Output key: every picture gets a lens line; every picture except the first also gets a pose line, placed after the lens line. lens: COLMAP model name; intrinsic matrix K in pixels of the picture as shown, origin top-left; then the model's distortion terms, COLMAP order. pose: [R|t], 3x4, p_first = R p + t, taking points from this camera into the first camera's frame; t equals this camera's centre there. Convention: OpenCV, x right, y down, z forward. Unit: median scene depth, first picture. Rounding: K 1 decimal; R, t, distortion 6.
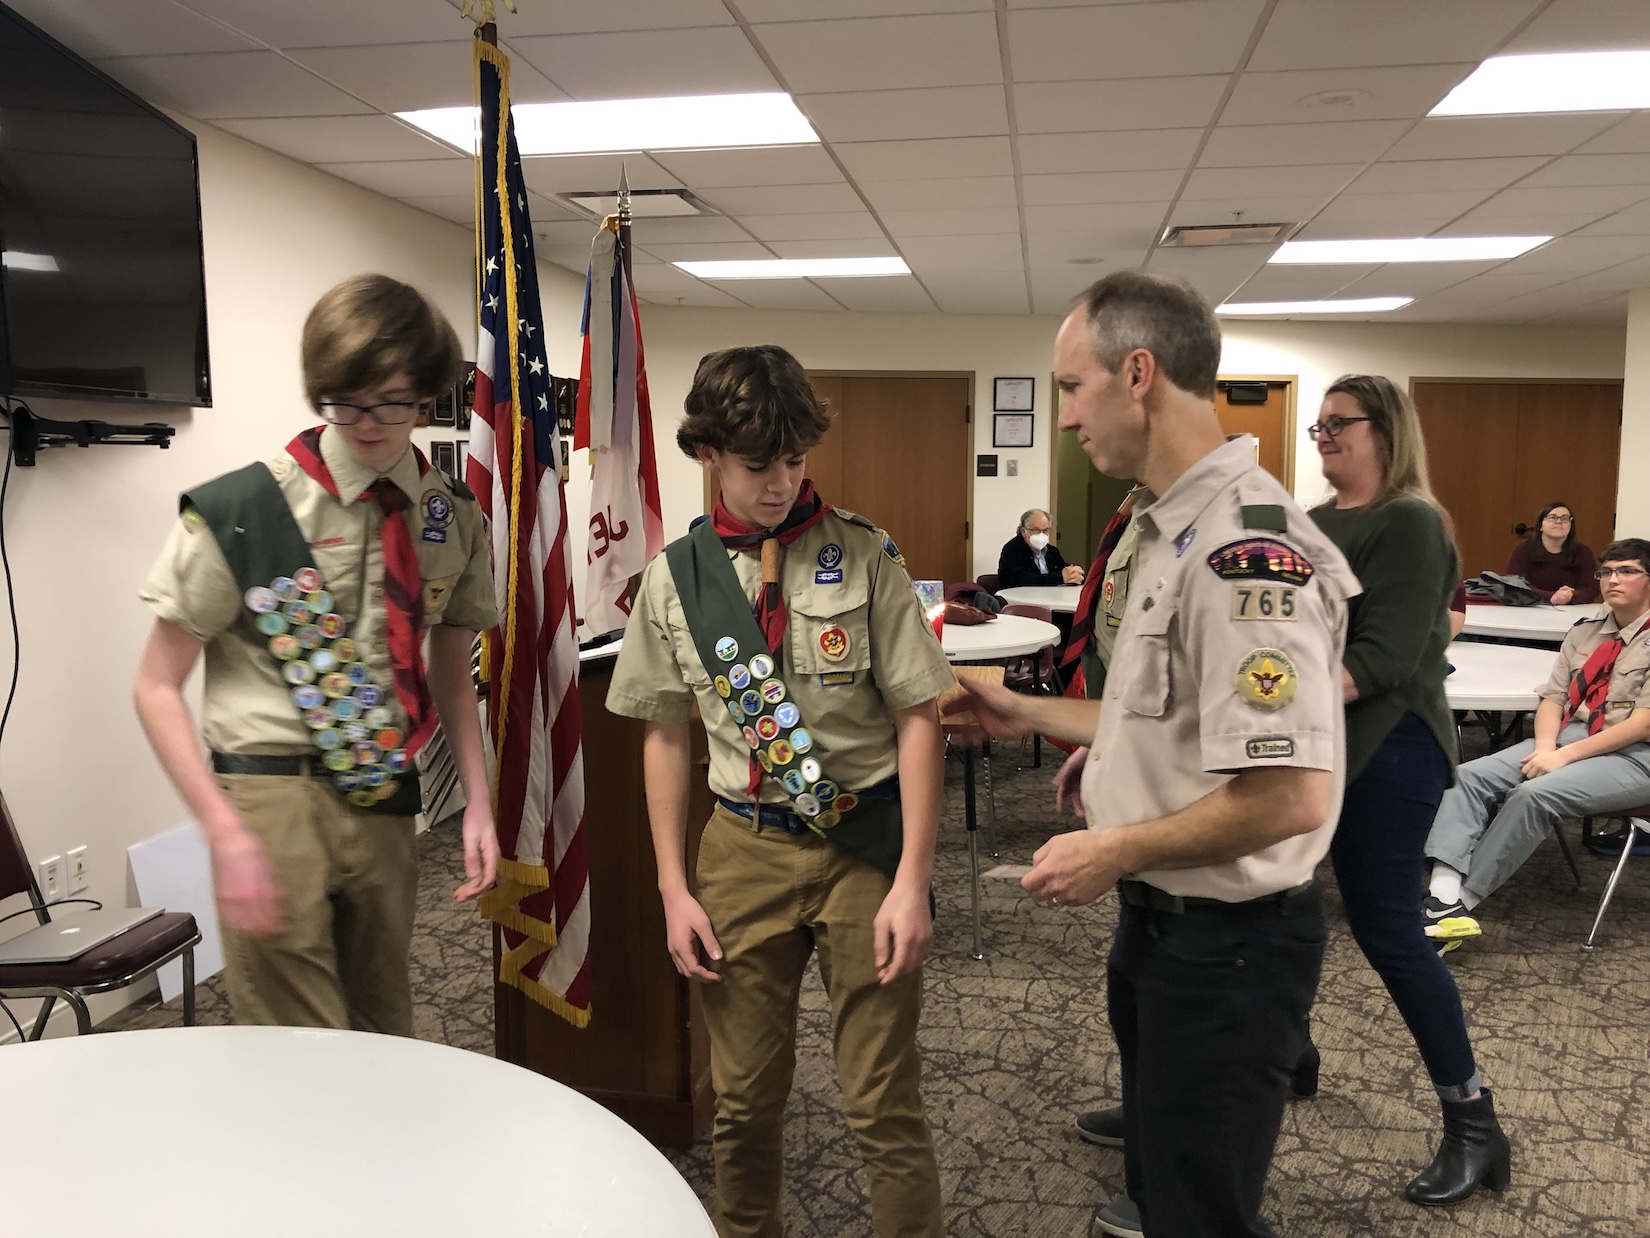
lens RADIAL K [[1361.2, 0, 807.5], [0, 1361.2, 612.1], [0, 0, 1]] dist [0.008436, 0.003051]
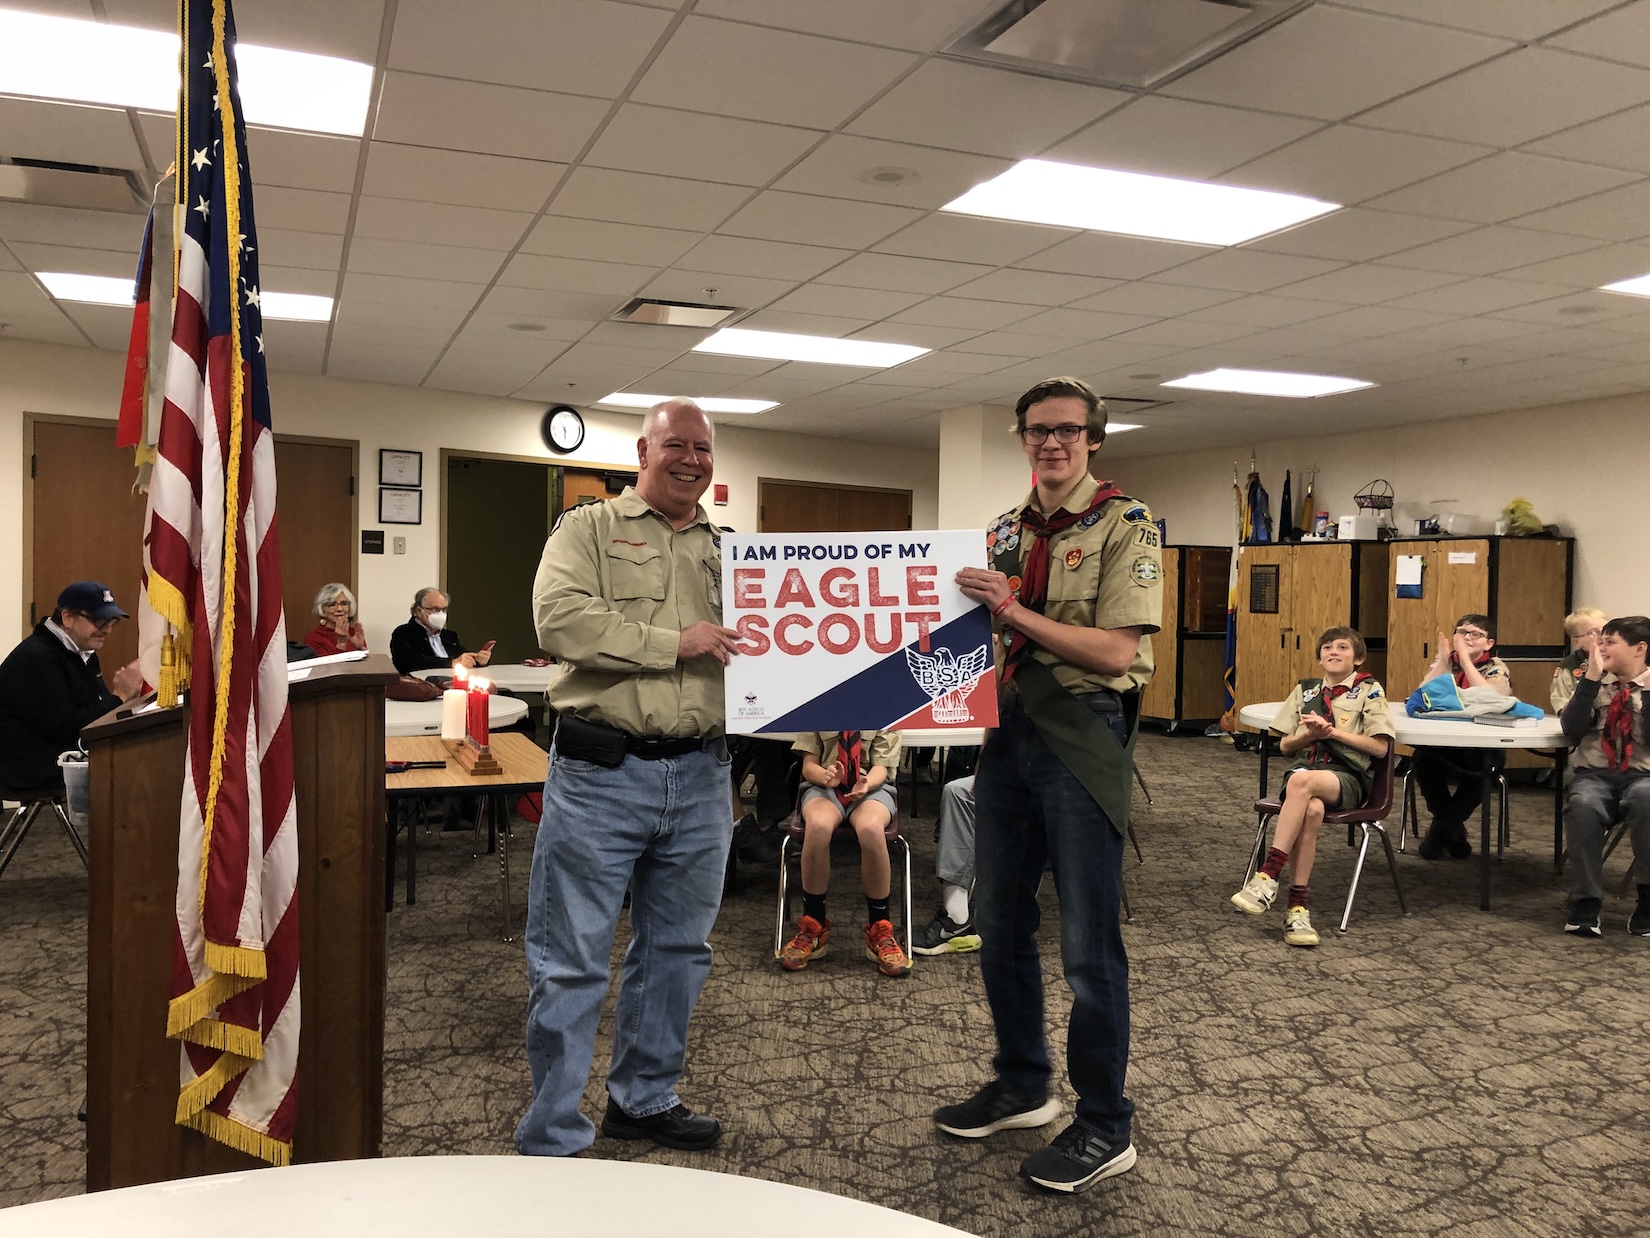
lens RADIAL K [[1362.5, 0, 828.2], [0, 1362.5, 603.7], [0, 0, 1]] dist [0.010225, -0.007041]
pose [[0.854588, 0.006719, 0.519264, -0.239069], [0.038293, 0.996379, -0.075915, 0.048265], [-0.517893, 0.084761, 0.851236, 0.135494]]
